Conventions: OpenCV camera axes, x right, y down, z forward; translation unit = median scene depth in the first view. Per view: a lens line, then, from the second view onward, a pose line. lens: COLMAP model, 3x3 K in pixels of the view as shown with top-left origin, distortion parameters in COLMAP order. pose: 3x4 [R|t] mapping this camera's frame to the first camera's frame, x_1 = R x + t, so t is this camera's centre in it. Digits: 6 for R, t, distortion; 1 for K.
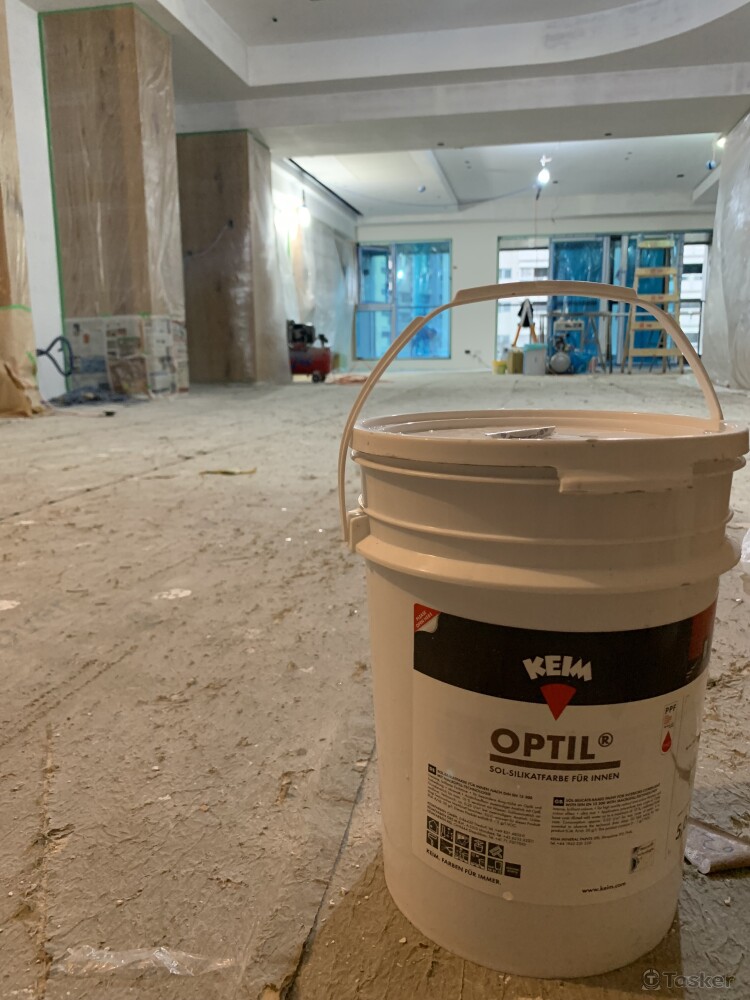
lens RADIAL K [[754.4, 0, 368.0], [0, 754.4, 498.9], [0, 0, 1]] dist [-0.002830, -0.011290]
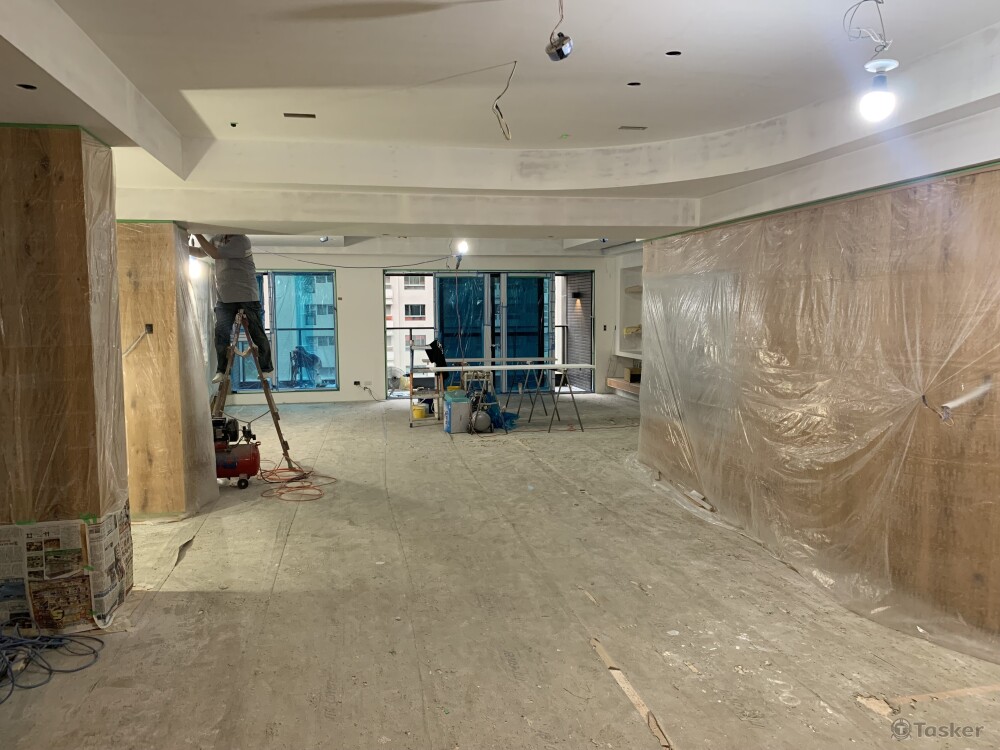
lens RADIAL K [[754.4, 0, 497.9], [0, 754.4, 379.8], [0, 0, 1]] dist [-0.002830, -0.011290]
pose [[0.925863, -0.032866, 0.376428, -0.194567], [0.078745, 0.991120, -0.107145, -0.262406], [-0.369563, 0.128843, 0.920229, 0.156430]]
